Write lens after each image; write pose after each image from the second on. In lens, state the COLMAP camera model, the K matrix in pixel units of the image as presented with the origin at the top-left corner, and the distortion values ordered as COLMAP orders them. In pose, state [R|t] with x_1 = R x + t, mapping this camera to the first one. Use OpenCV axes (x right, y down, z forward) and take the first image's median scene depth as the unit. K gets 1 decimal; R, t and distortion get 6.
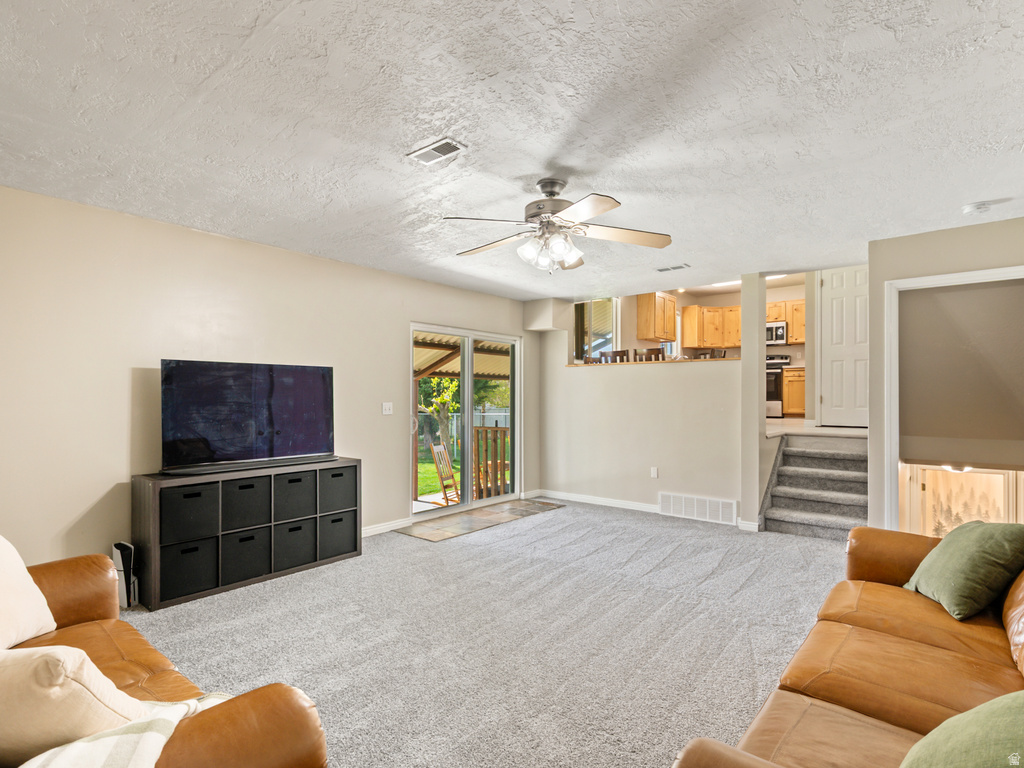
lens RADIAL K [[534.6, 0, 508.1], [0, 534.6, 396.5], [0, 0, 1]] dist [0.001761, 0.000920]
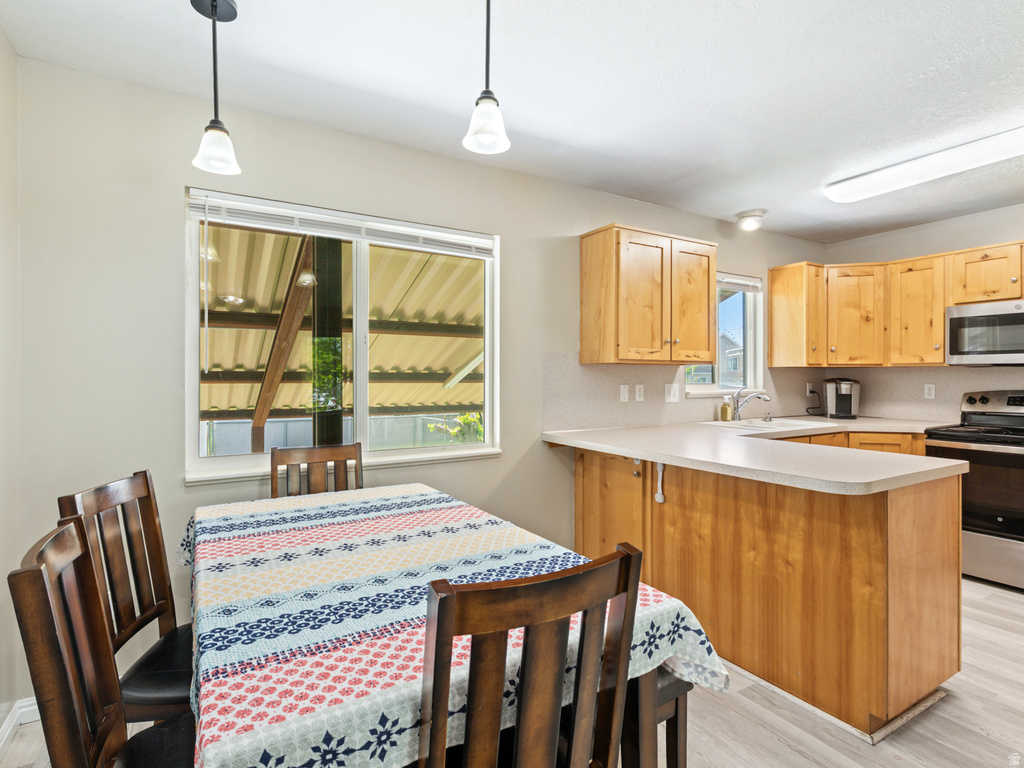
lens RADIAL K [[529.0, 0, 508.6], [0, 529.0, 379.4], [0, 0, 1]] dist [0.000161, 0.003015]
pose [[0.944748, 0.003724, -0.327777, 0.469539], [-0.002119, 0.999984, 0.005253, -0.146252], [0.327791, -0.004268, 0.944741, 0.957299]]
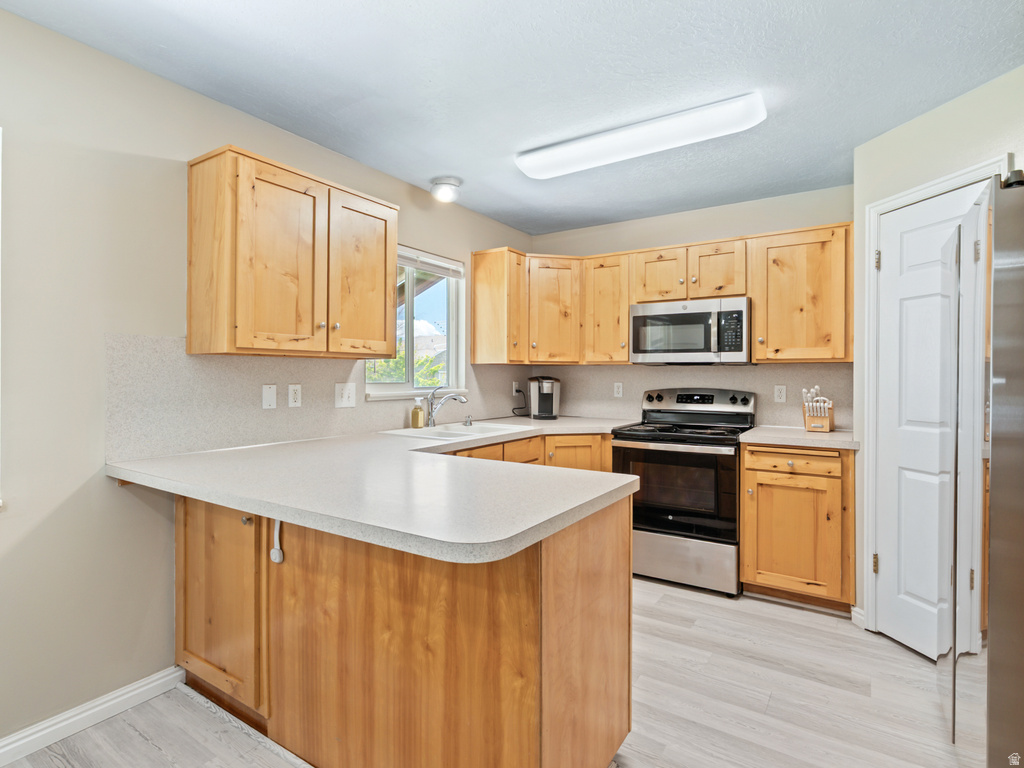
lens RADIAL K [[529.0, 0, 508.6], [0, 529.0, 379.4], [0, 0, 1]] dist [0.000161, 0.003015]
pose [[0.993969, 0.003824, 0.109599, 0.540322], [-0.004610, 0.999965, 0.006916, -0.145735], [-0.109569, -0.007379, 0.993952, 1.110687]]
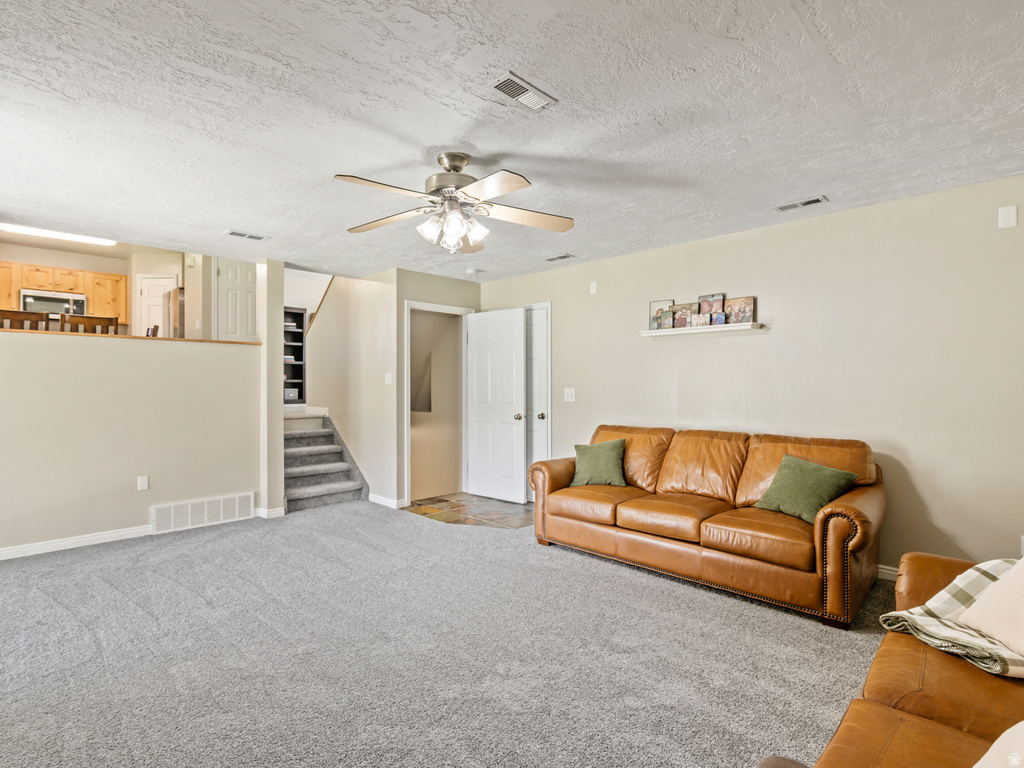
lens RADIAL K [[529.0, 0, 508.6], [0, 529.0, 379.4], [0, 0, 1]] dist [0.000161, 0.003015]
pose [[0.076444, 0.009853, 0.997025, -0.437548], [-0.000645, 0.999951, -0.009833, 0.002847], [-0.997074, 0.000108, 0.076446, 0.429044]]
